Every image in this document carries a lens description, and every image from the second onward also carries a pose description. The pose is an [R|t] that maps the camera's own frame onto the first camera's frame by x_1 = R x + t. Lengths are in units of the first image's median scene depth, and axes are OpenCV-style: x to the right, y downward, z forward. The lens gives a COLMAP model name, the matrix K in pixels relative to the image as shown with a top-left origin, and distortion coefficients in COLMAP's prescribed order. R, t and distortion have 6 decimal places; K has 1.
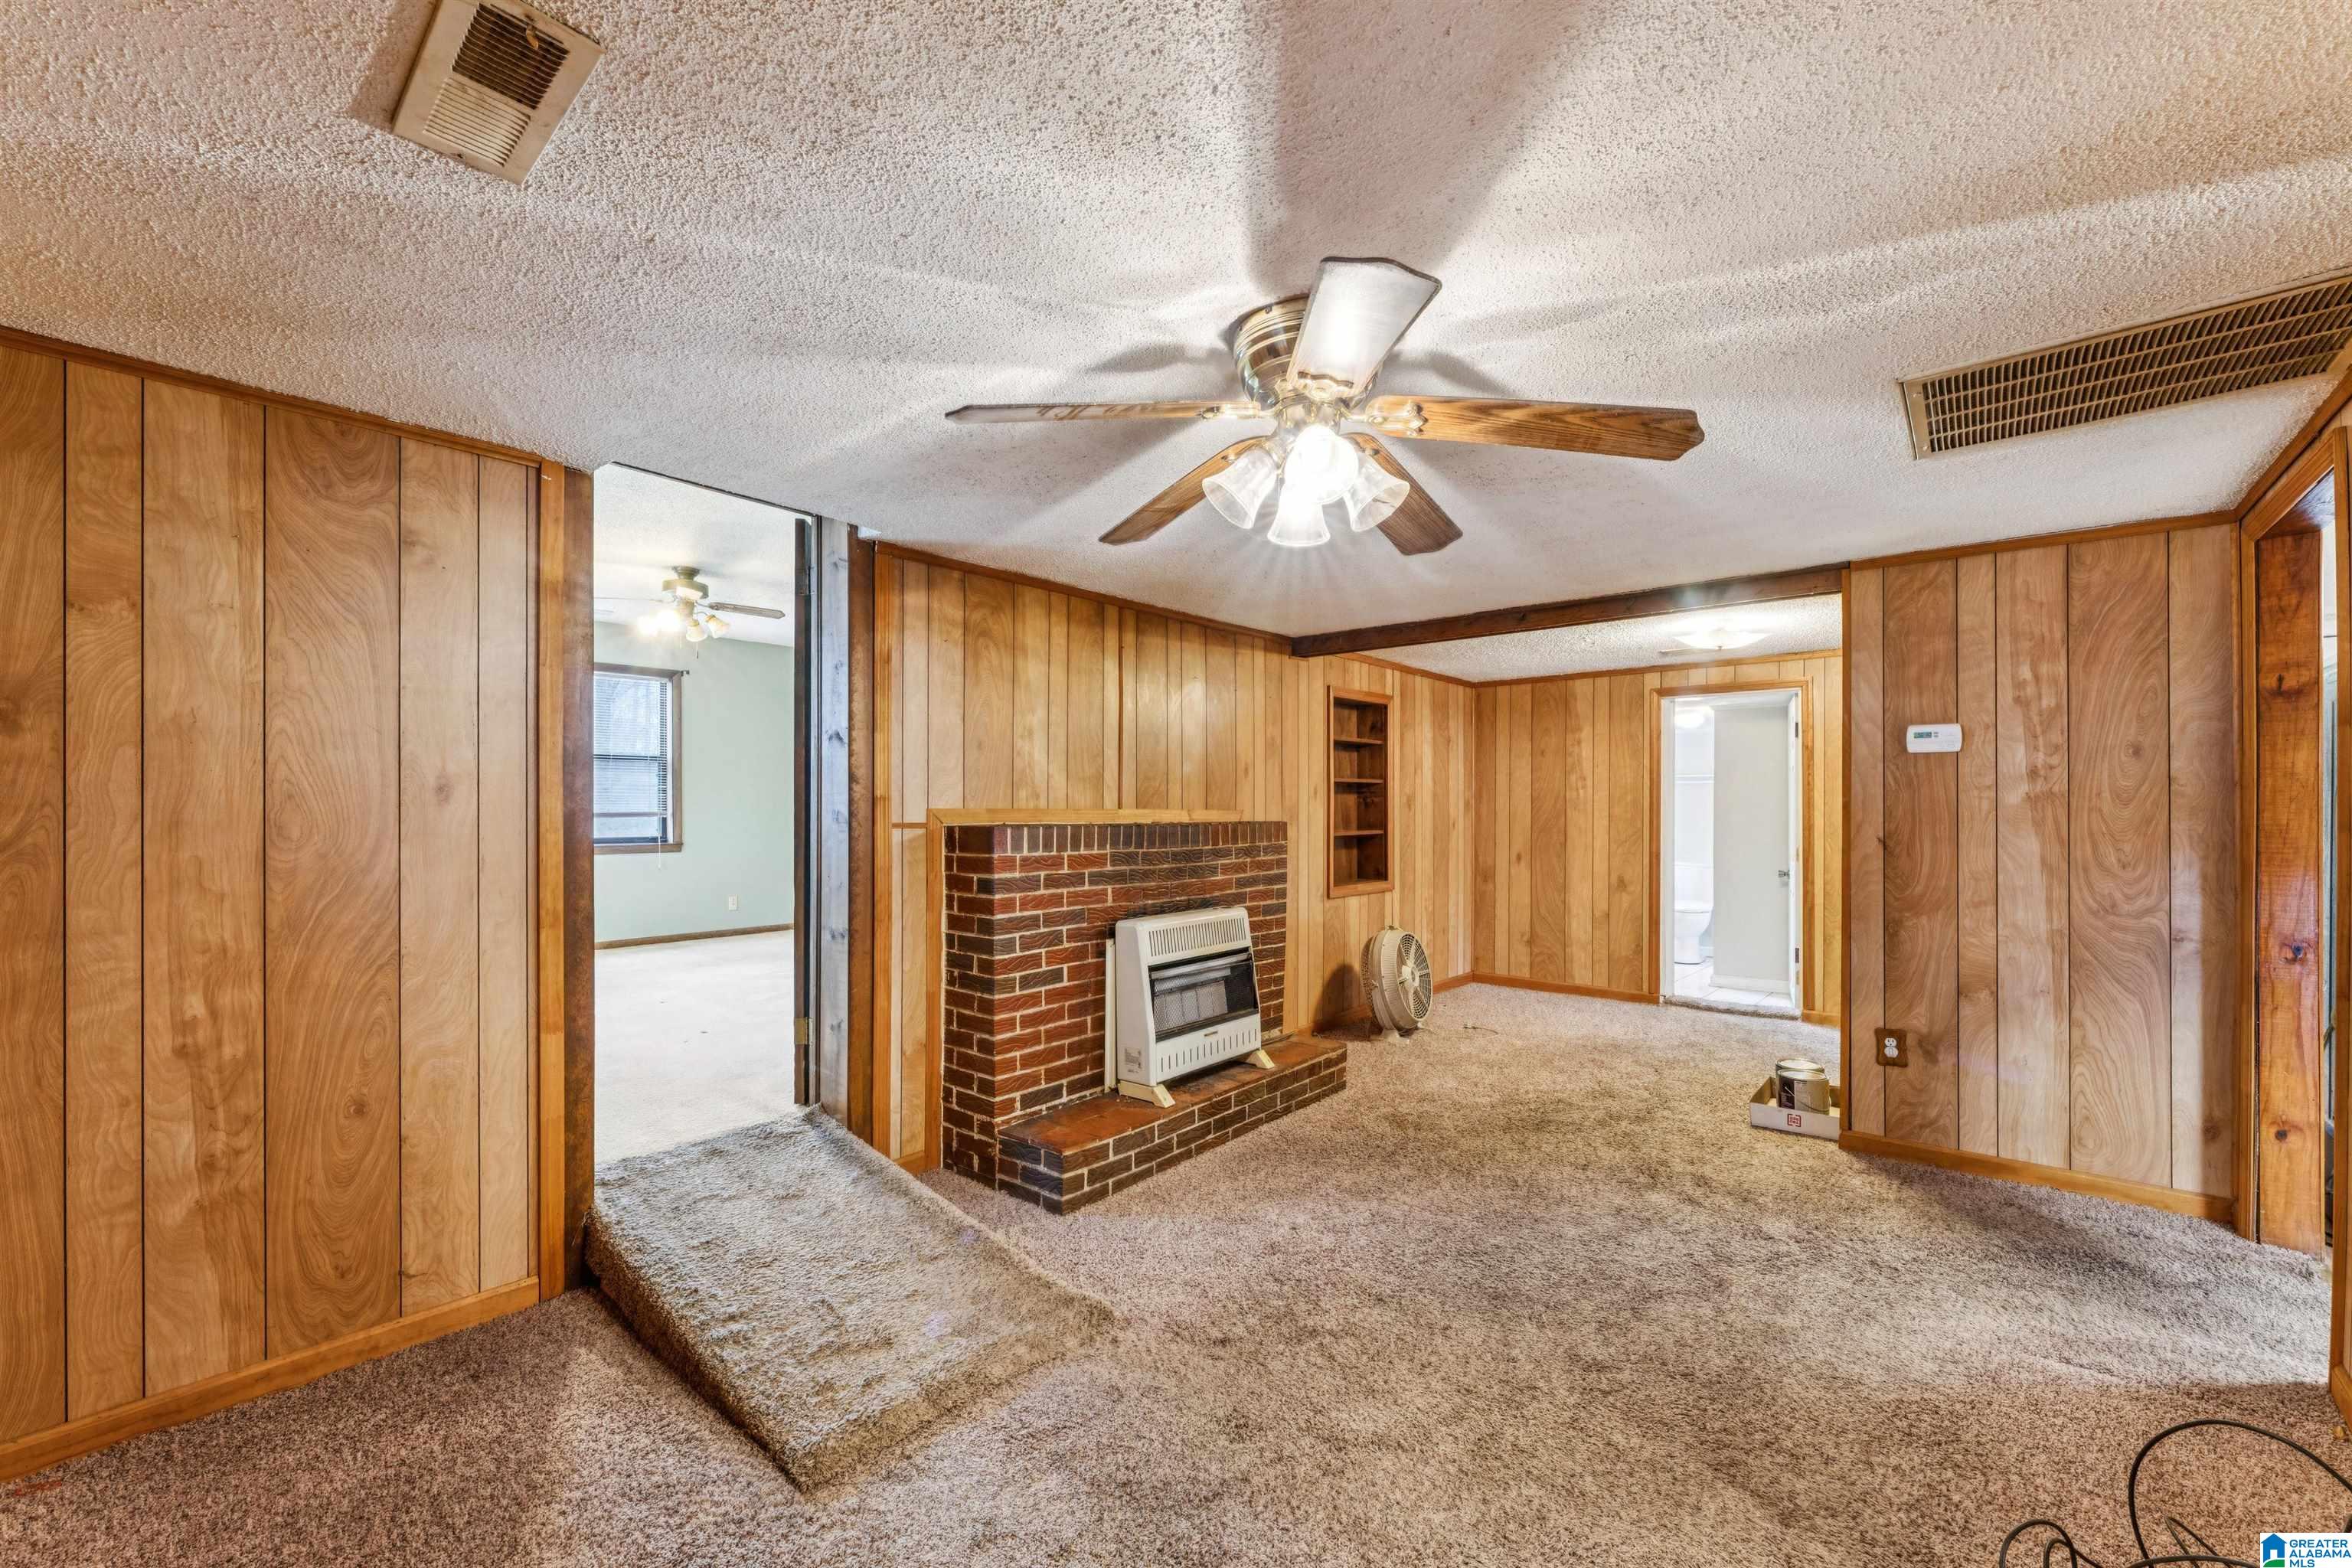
lens RADIAL K [[950.8, 0, 1174.3], [0, 950.8, 806.6], [0, 0, 1]] dist [-0.000949, 0.001206]
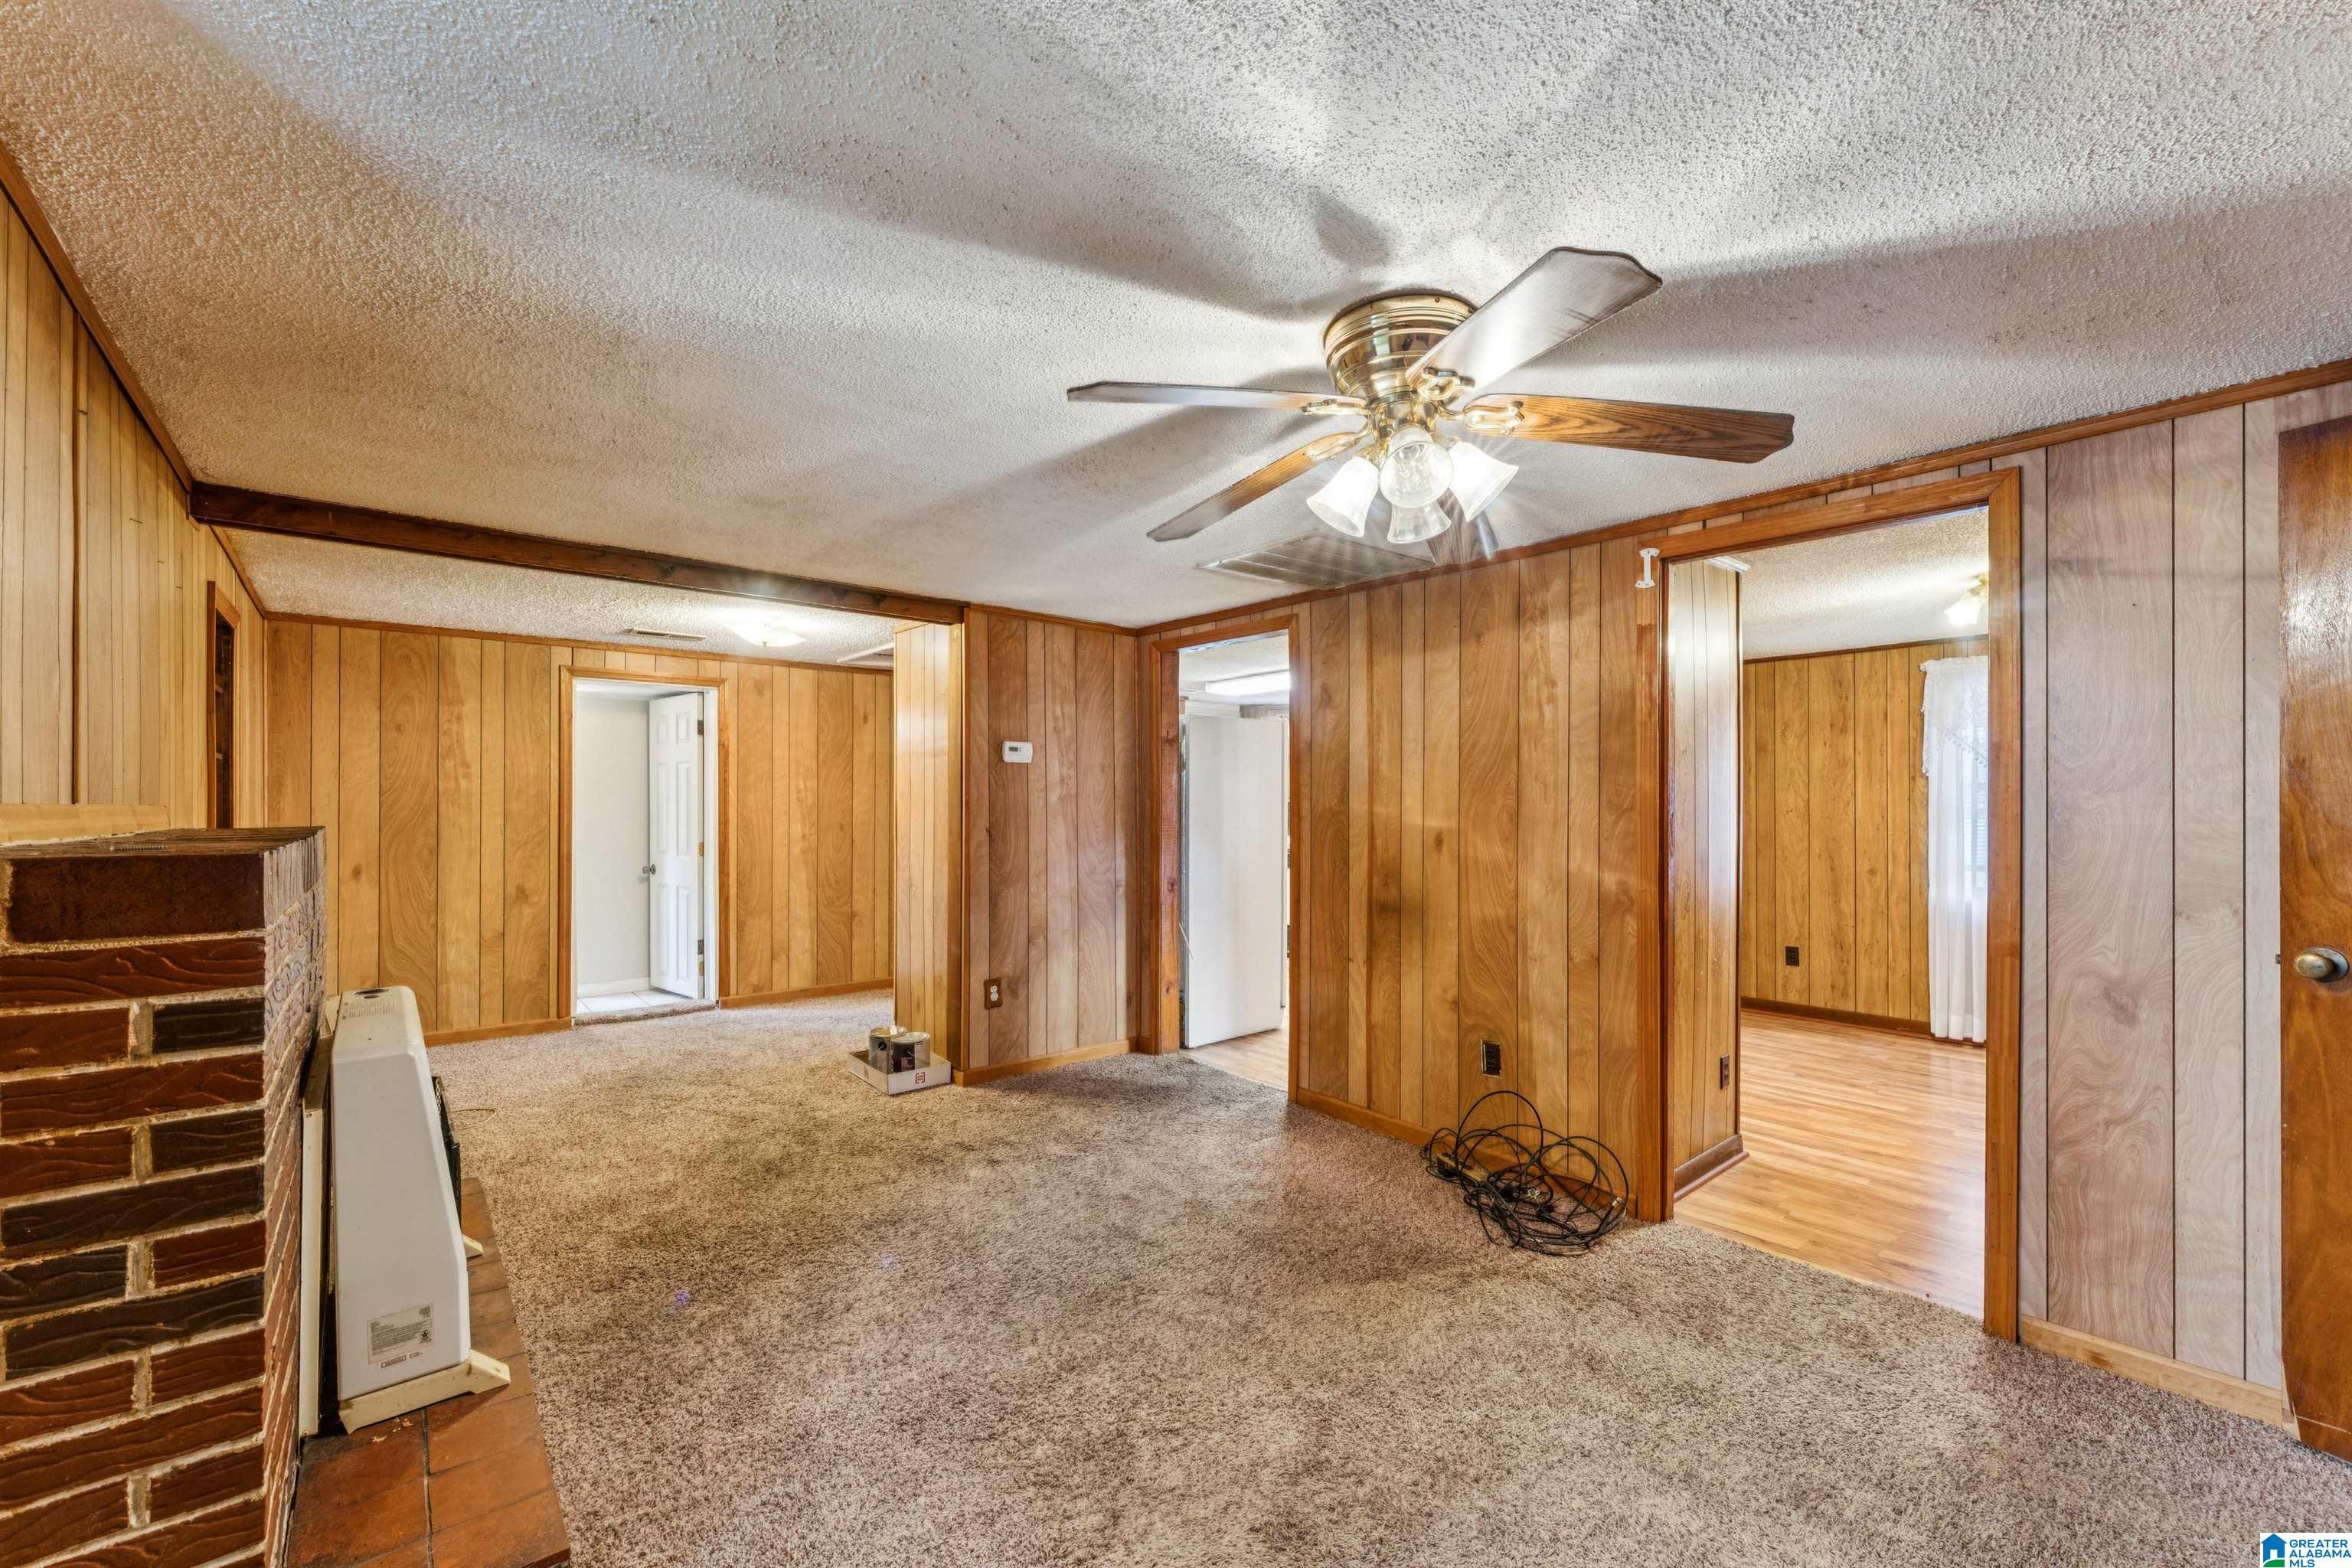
lens RADIAL K [[950.8, 0, 1164.0], [0, 950.8, 800.5], [0, 0, 1]] dist [-0.000949, 0.001206]
pose [[0.166811, 0.005896, 0.985971, -0.463611], [-0.005226, 0.999973, -0.005095, 0.001075], [-0.985975, -0.004303, 0.166838, 0.566702]]
